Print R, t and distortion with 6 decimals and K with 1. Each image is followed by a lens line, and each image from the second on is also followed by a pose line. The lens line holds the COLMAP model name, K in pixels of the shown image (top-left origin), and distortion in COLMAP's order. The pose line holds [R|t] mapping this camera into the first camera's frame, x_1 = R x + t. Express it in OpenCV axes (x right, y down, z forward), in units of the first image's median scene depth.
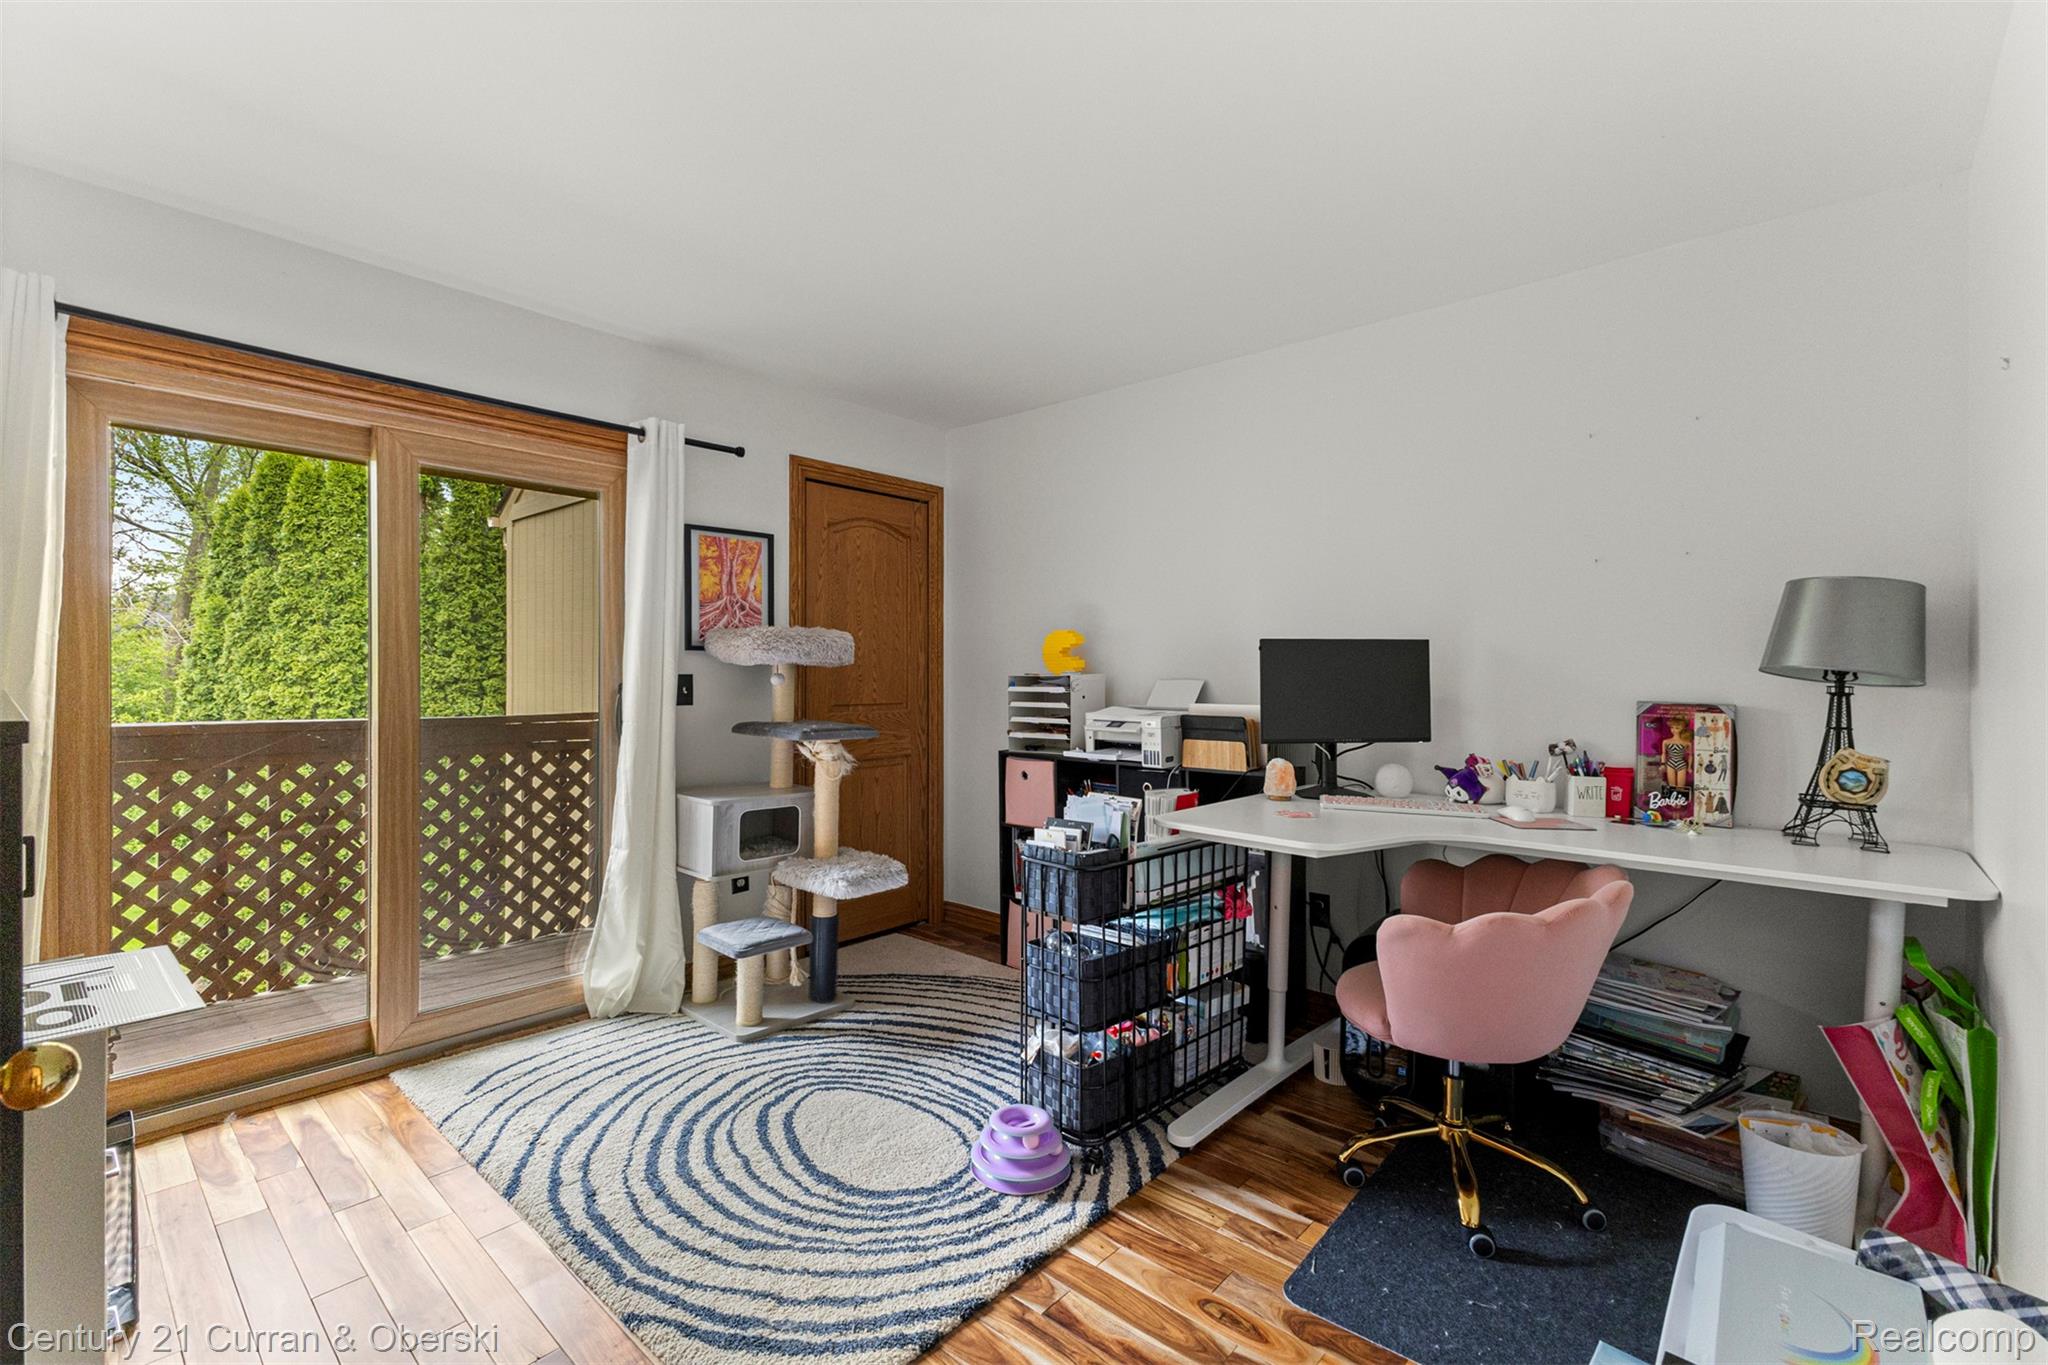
lens RADIAL K [[886.9, 0, 1033.7], [0, 886.9, 683.8], [0, 0, 1]] dist [0.010676, -0.001968]
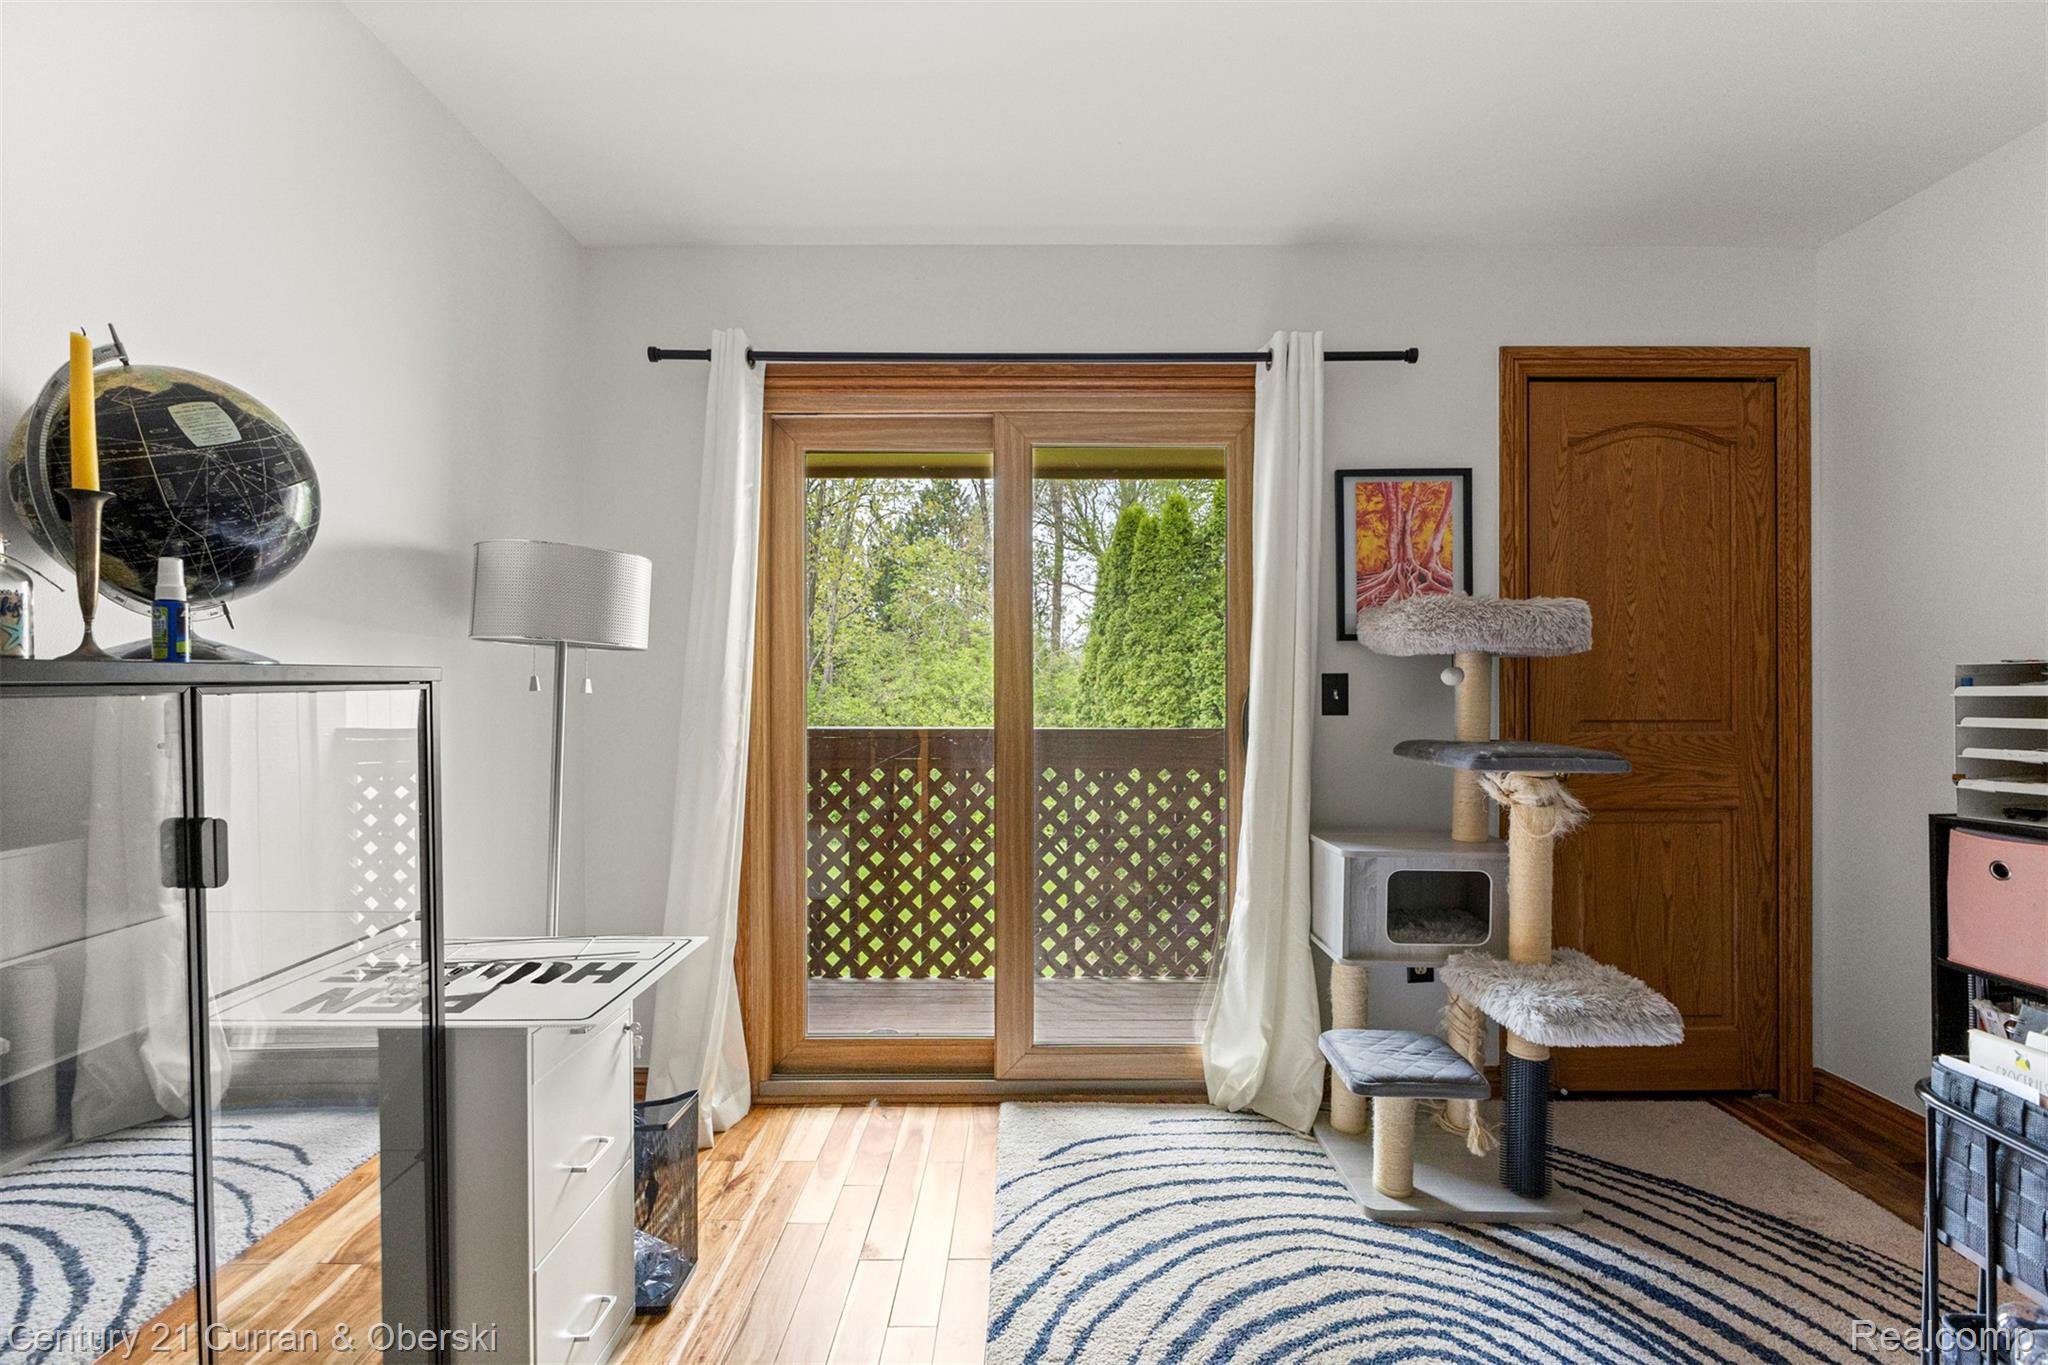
lens RADIAL K [[941.0, 0, 1013.7], [0, 941.0, 699.5], [0, 0, 1]] dist [-0.000746, -0.001980]
pose [[0.656946, -0.003514, -0.753929, 0.024819], [-0.003089, 0.999968, -0.007352, 0.019038], [0.753931, 0.007158, 0.656915, 0.303472]]
